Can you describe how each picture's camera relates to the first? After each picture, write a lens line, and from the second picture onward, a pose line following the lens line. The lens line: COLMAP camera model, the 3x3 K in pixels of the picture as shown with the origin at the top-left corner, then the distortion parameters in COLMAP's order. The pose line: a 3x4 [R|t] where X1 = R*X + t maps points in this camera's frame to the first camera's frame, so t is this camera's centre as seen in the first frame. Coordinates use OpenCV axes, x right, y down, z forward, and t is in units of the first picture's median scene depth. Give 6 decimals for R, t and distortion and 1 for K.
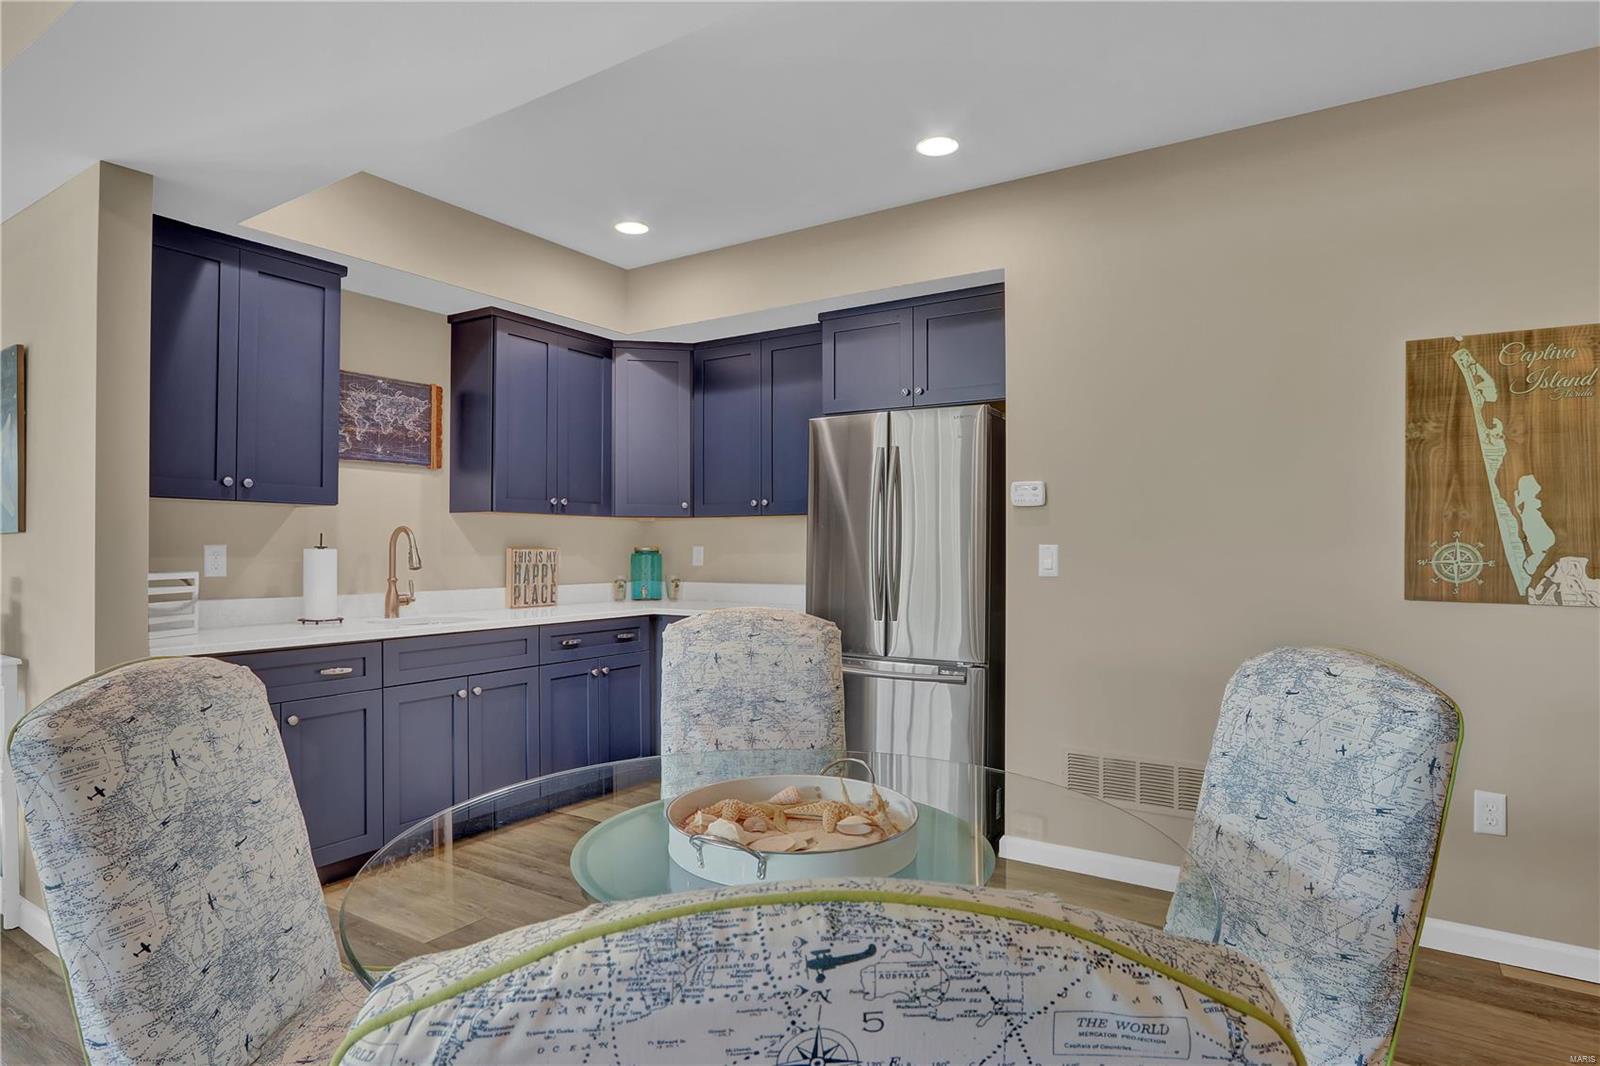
lens RADIAL K [[858.3, 0, 783.8], [0, 858.3, 533.5], [0, 0, 1]] dist [-0.019441, 0.001100]
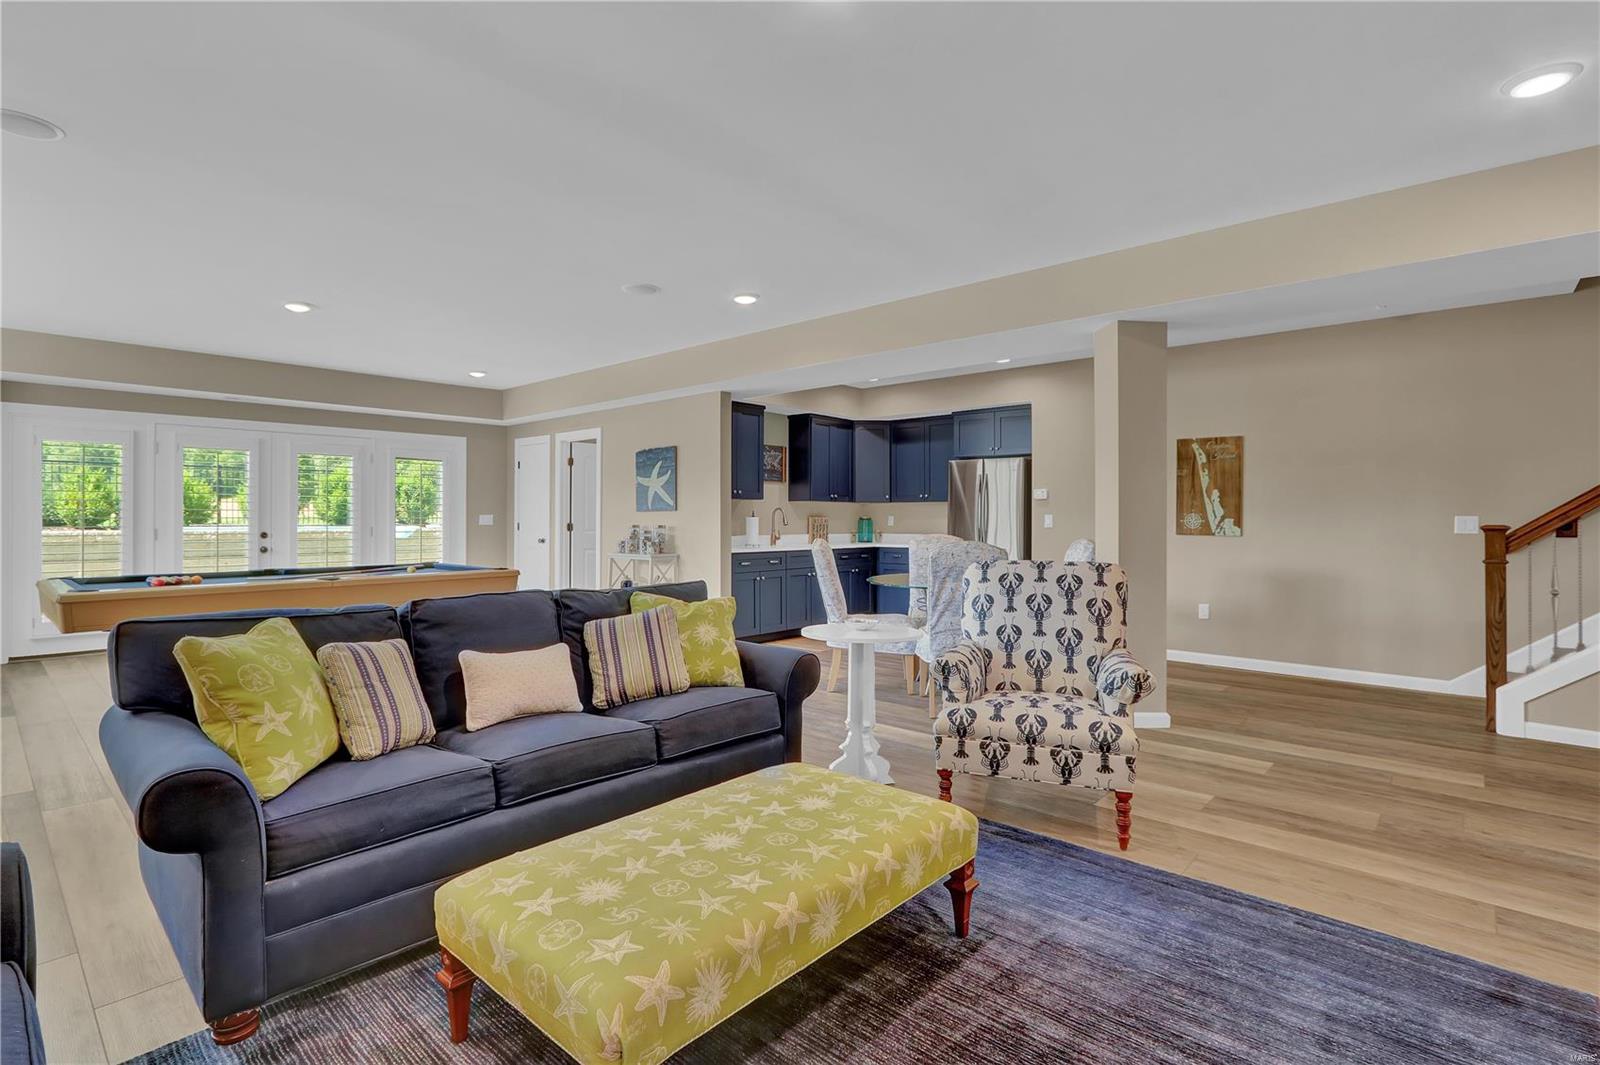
lens RADIAL K [[775.4, 0, 793.2], [0, 775.4, 535.6], [0, 0, 1]] dist [-0.030310, 0.000700]
pose [[0.991019, 0.002265, -0.133701, -0.109019], [0.002619, 0.999336, 0.036340, -0.008647], [0.133695, -0.036364, 0.990355, -1.165255]]
